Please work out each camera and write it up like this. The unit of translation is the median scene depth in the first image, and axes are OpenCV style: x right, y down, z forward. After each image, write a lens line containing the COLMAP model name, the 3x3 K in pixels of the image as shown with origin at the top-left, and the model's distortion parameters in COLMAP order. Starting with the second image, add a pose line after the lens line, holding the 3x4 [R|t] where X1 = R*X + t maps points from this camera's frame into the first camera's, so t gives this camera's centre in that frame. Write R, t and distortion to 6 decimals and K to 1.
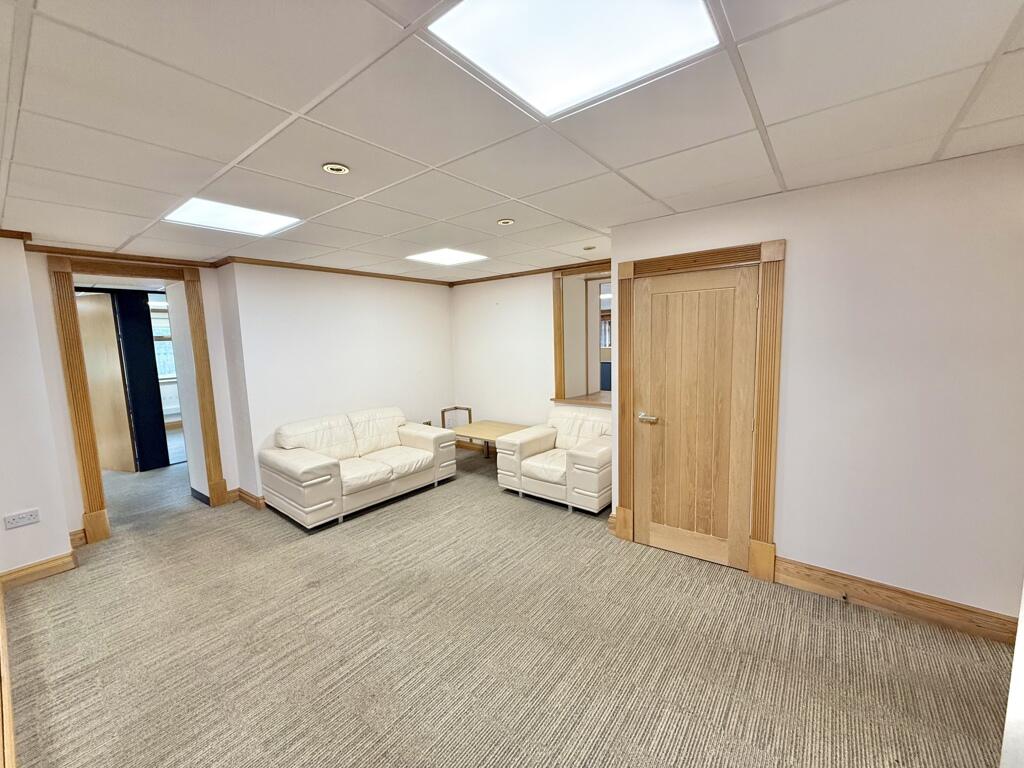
lens RADIAL K [[408.0, 0, 508.3], [0, 408.0, 383.7], [0, 0, 1]] dist [0.000725, 0.000539]
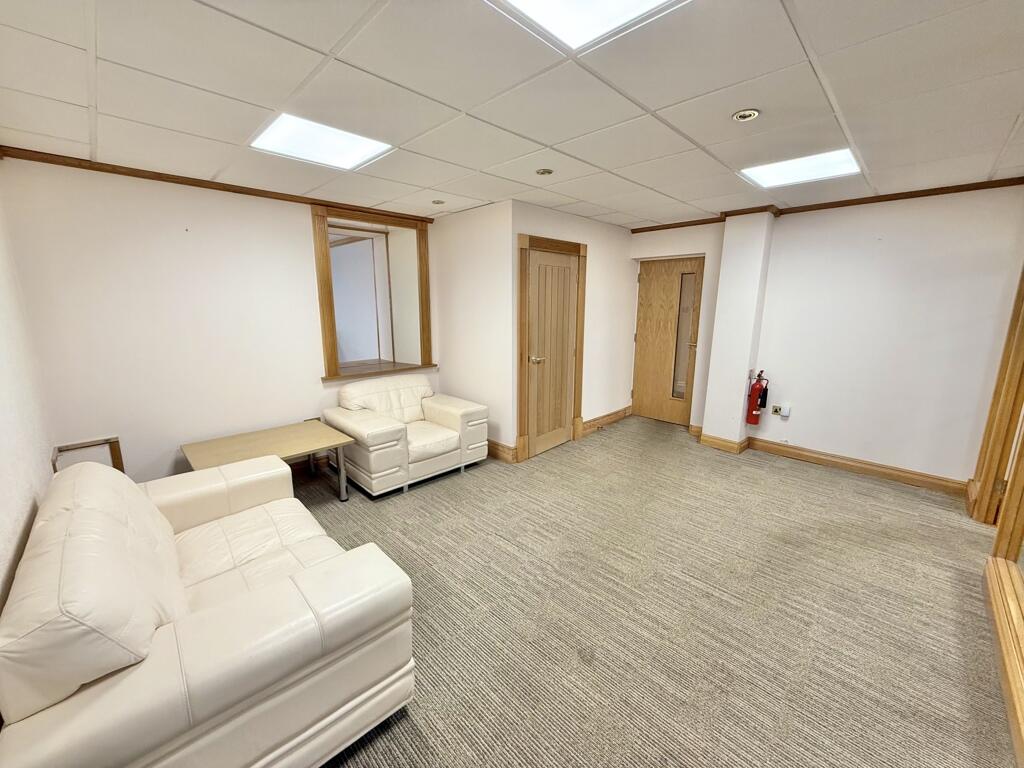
lens RADIAL K [[408.0, 0, 511.9], [0, 408.0, 383.8], [0, 0, 1]] dist [0.000725, 0.000539]
pose [[0.119441, -0.163871, 0.979224, -0.965243], [0.109777, 0.982417, 0.151015, -0.047486], [-0.986754, 0.089459, 0.135330, 0.898407]]
